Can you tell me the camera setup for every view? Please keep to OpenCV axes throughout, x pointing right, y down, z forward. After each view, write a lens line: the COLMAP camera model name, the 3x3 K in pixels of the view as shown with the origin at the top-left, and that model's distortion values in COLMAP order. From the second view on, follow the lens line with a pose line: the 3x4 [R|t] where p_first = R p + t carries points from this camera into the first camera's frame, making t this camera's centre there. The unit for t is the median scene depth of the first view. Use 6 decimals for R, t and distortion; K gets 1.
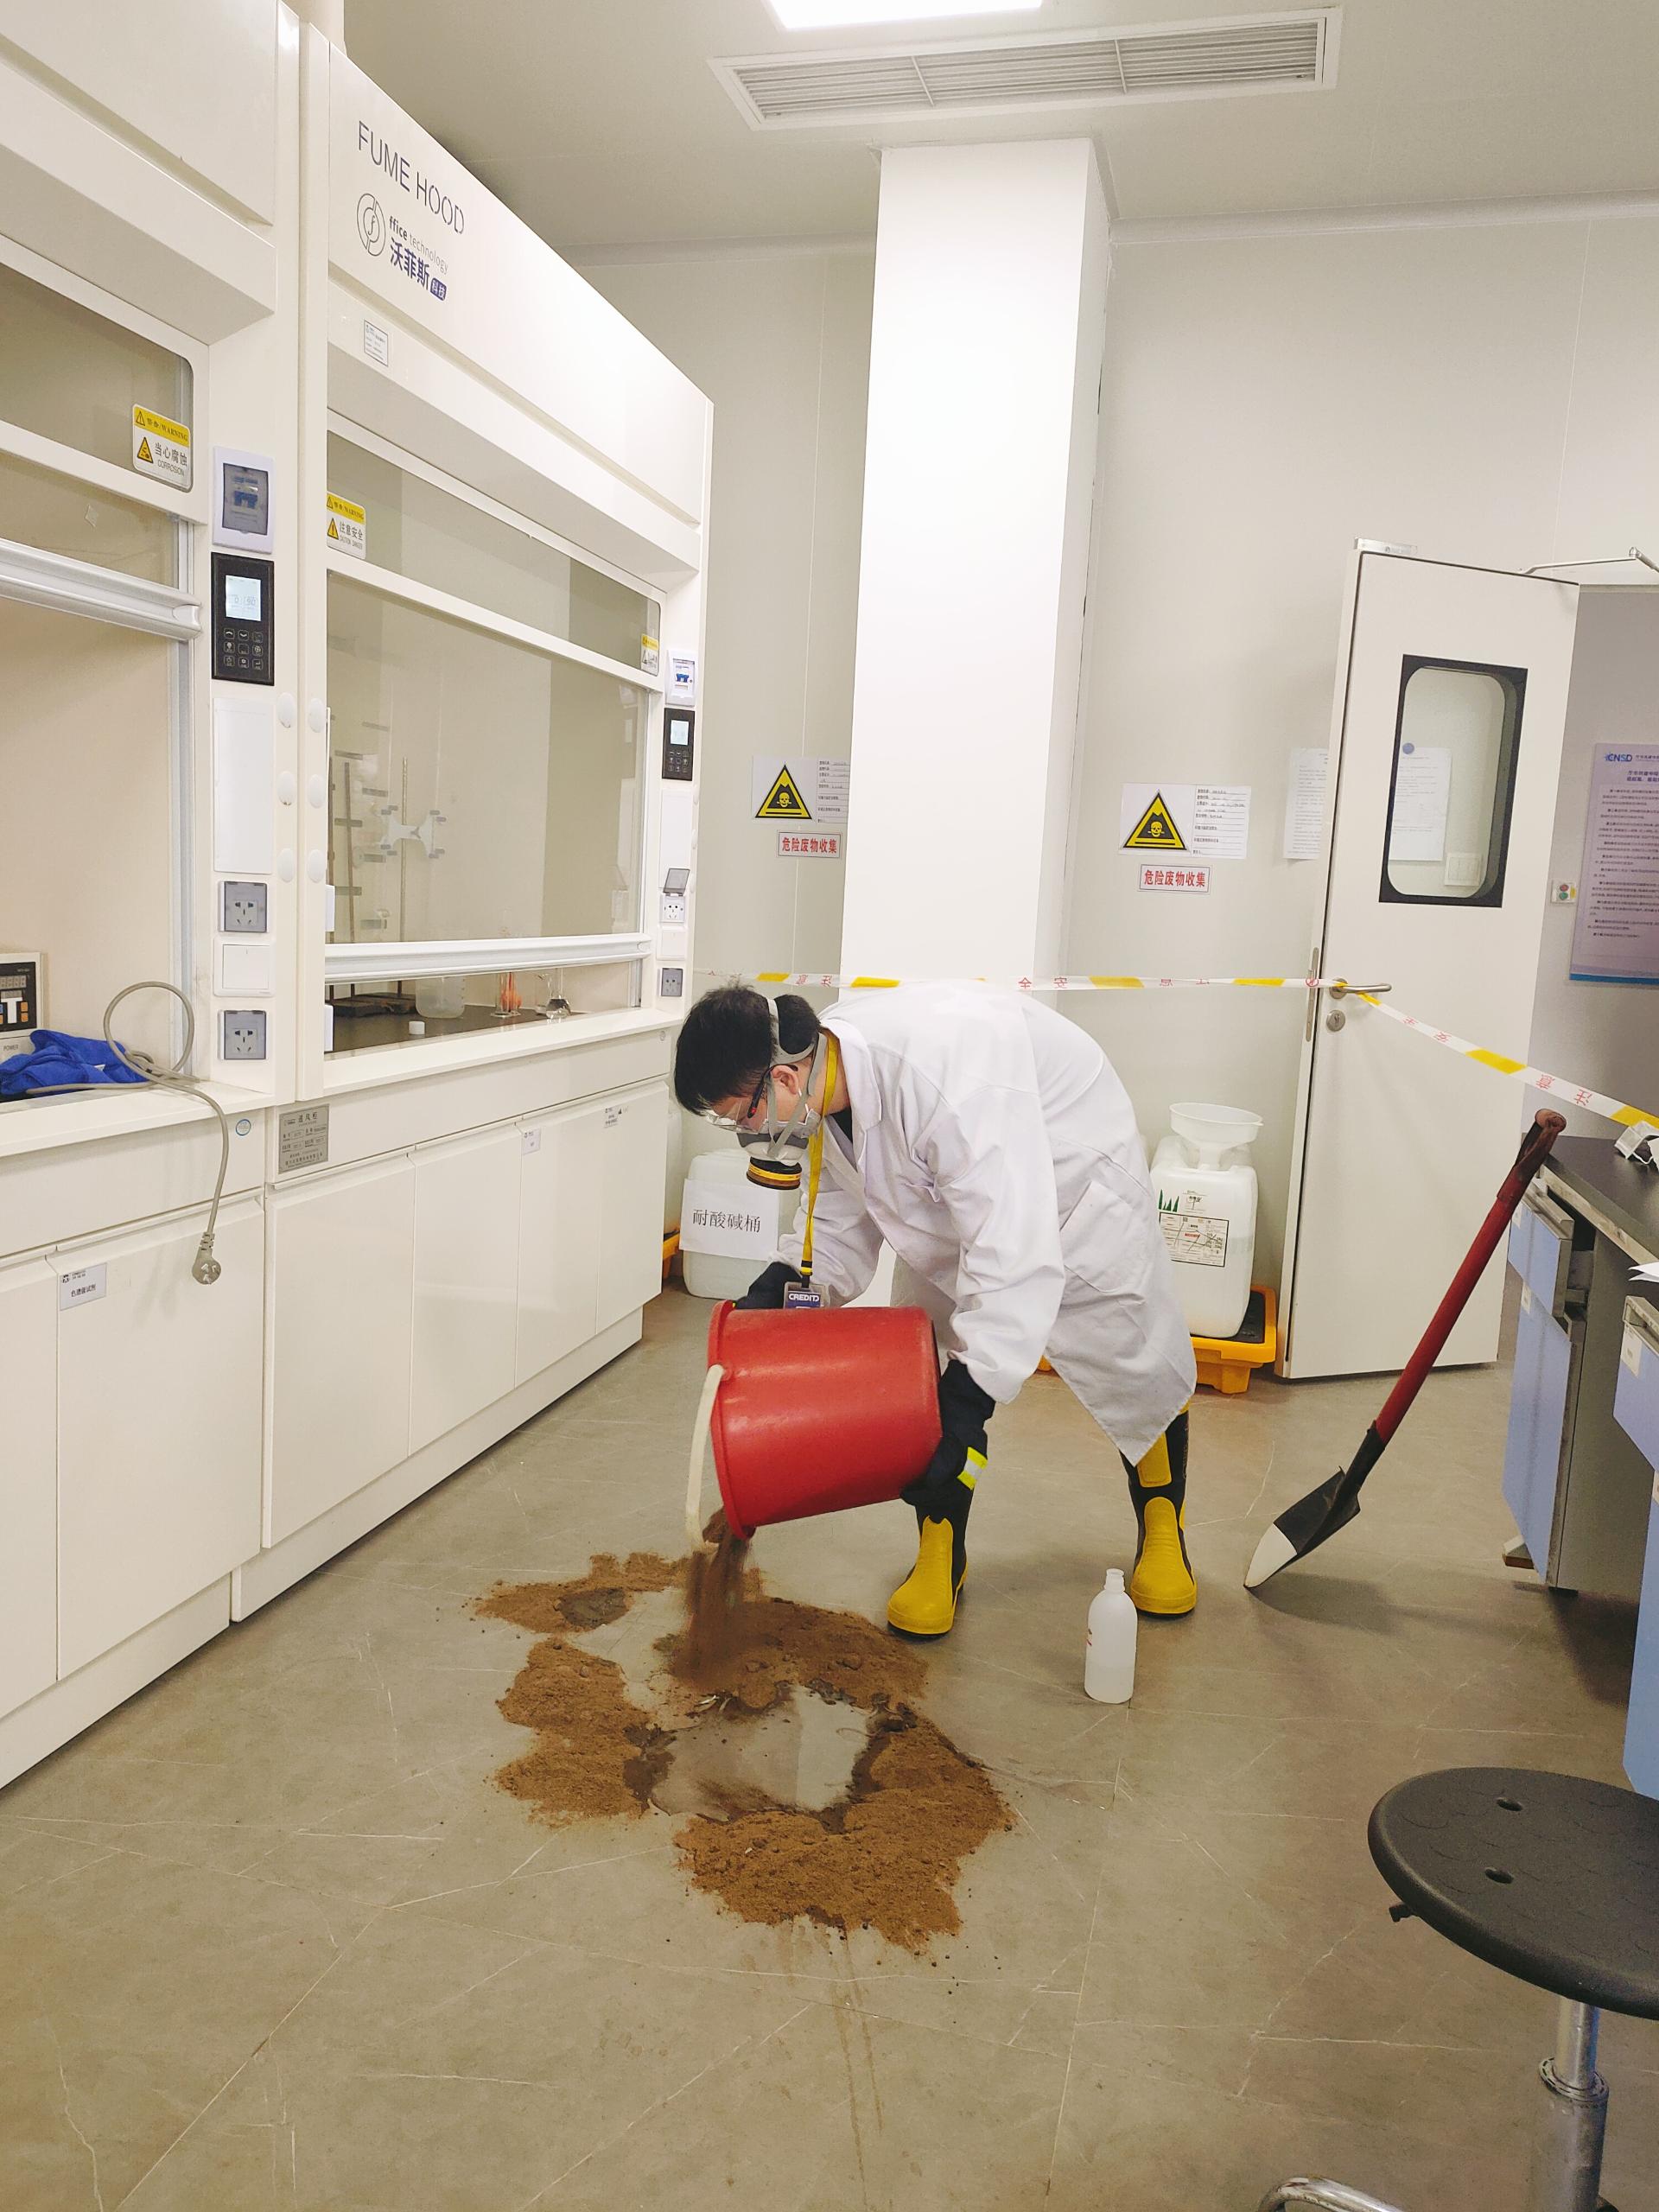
lens RADIAL K [[1630.8, 0, 829.5], [0, 1630.8, 1106.0], [0, 0, 1]] dist [0.082927, -0.104042]
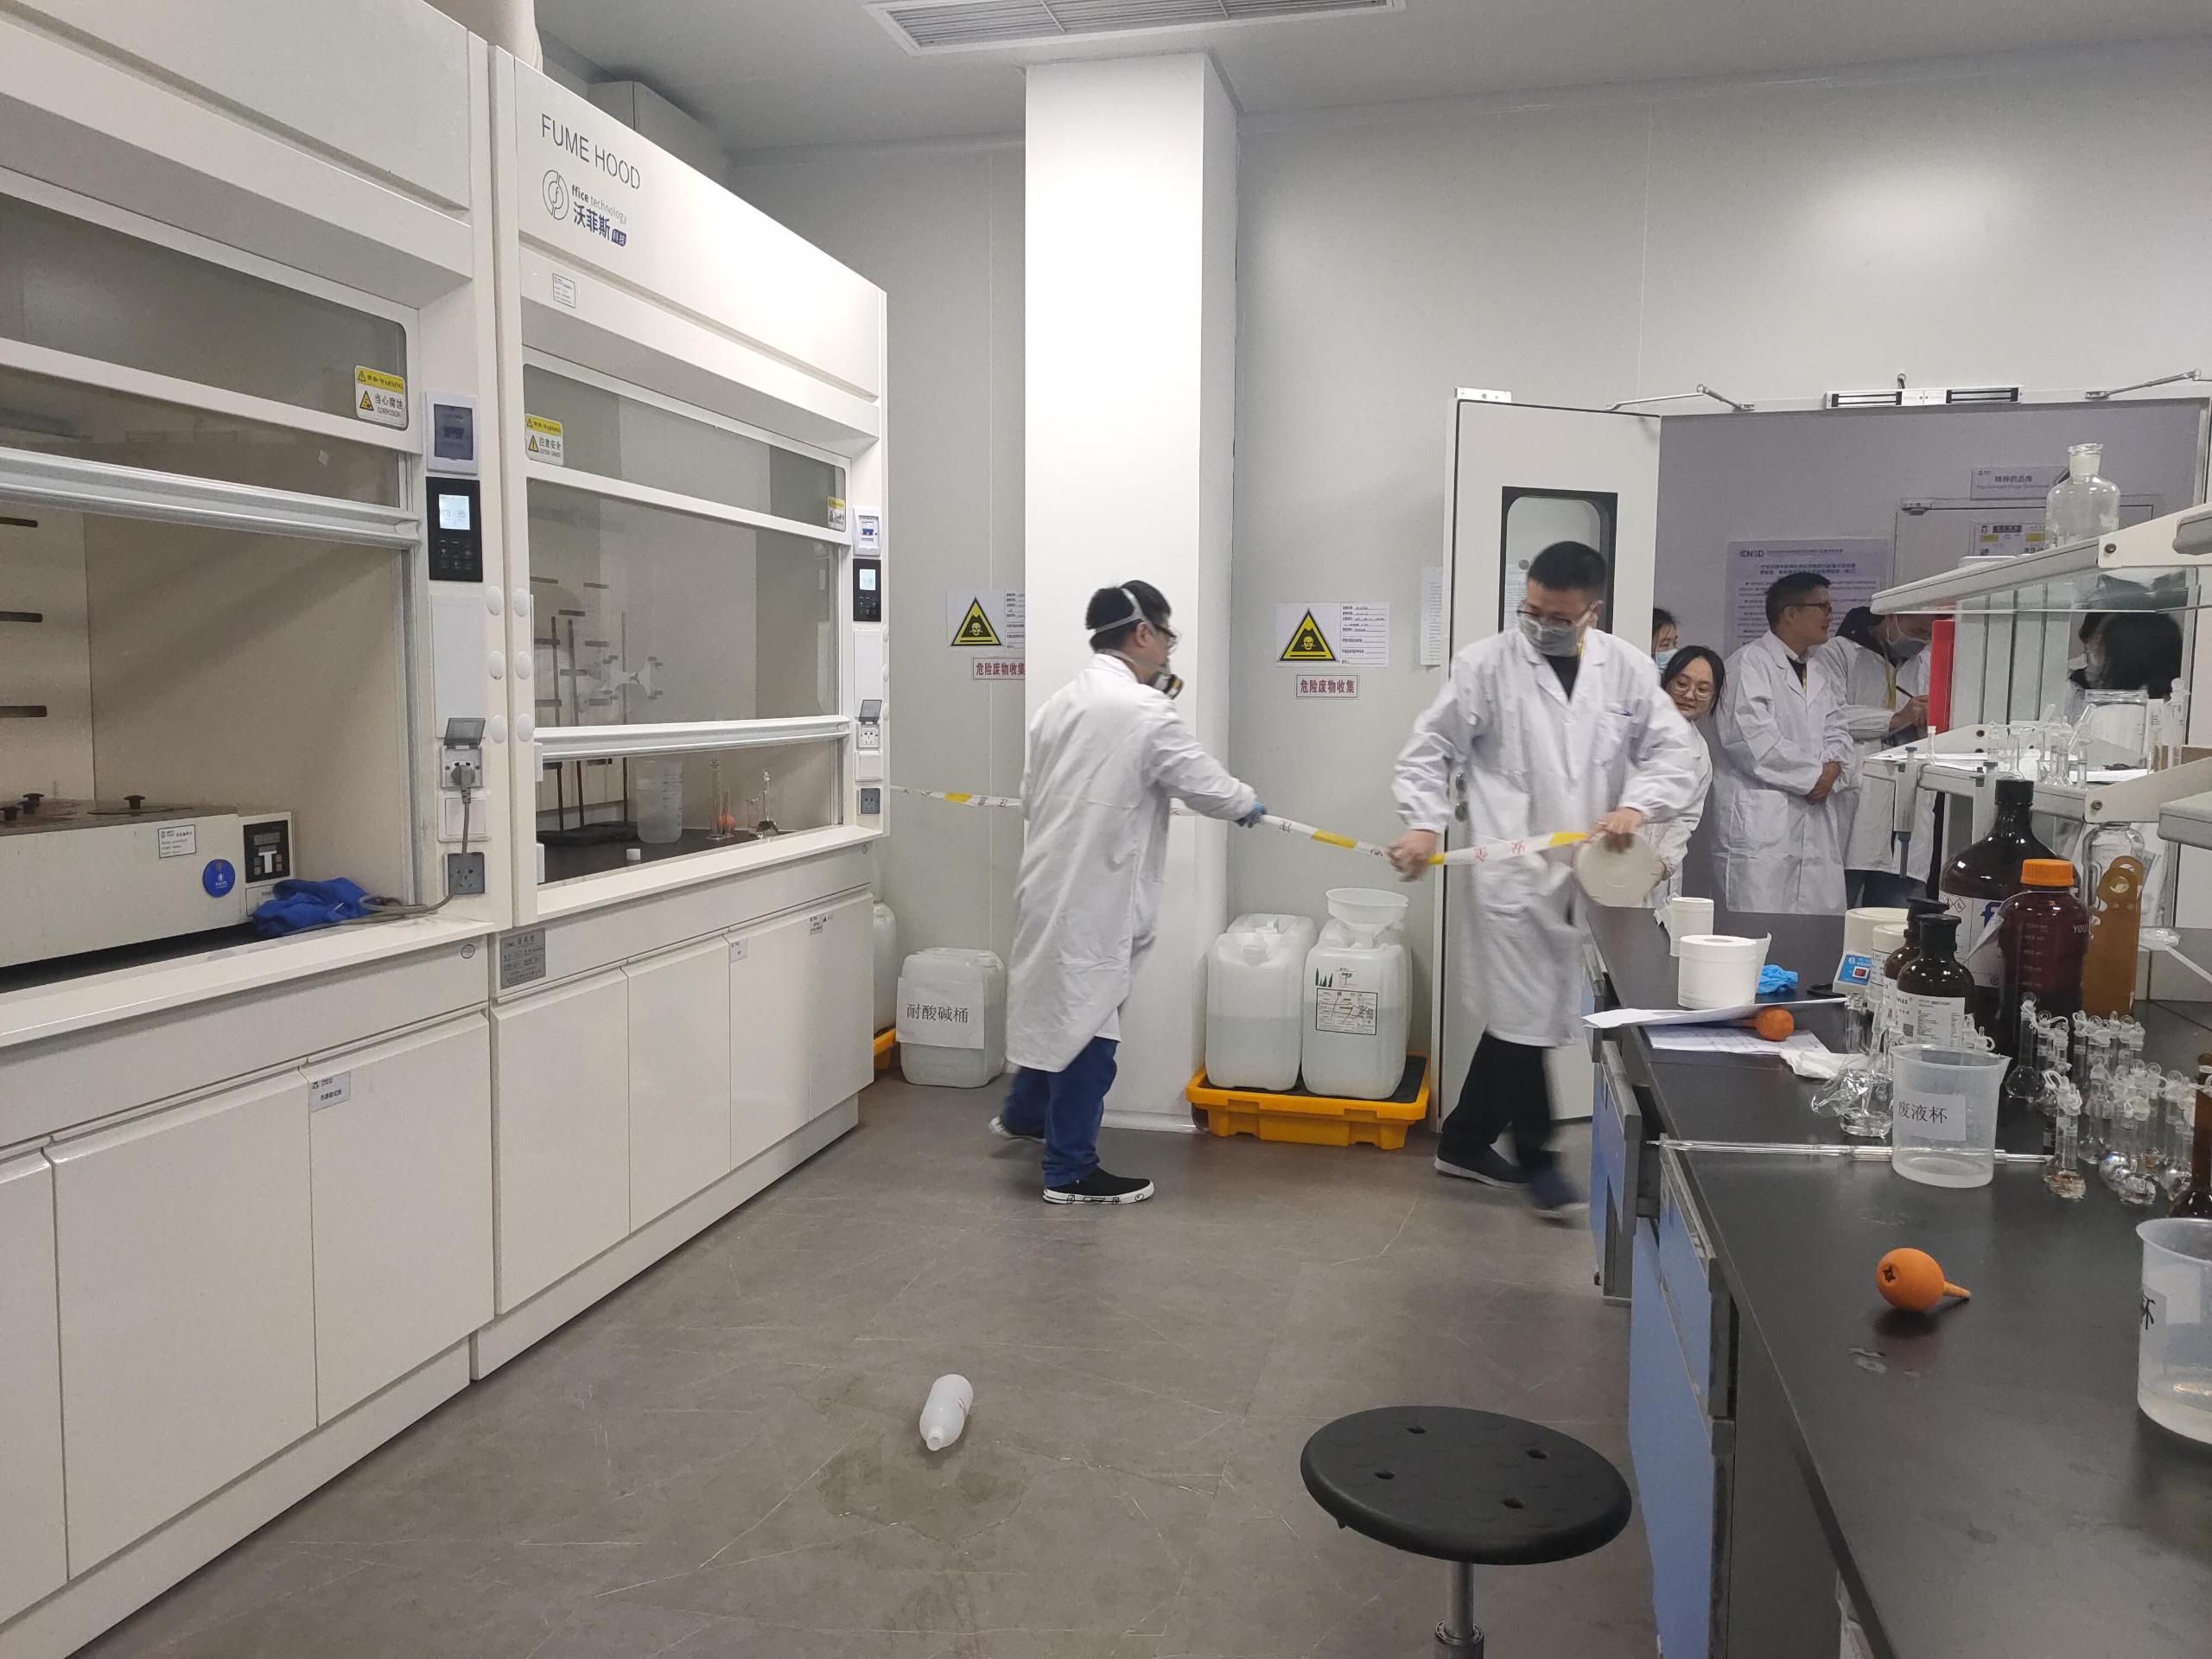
lens RADIAL K [[1630.8, 0, 1123.0], [0, 1630.8, 827.5], [0, 0, 1]] dist [0.082927, -0.104042]
pose [[0.999035, -0.043191, 0.008006, 0.085891], [0.043484, 0.998216, -0.040926, -0.005642], [-0.006224, 0.041234, 0.999130, -0.149307]]
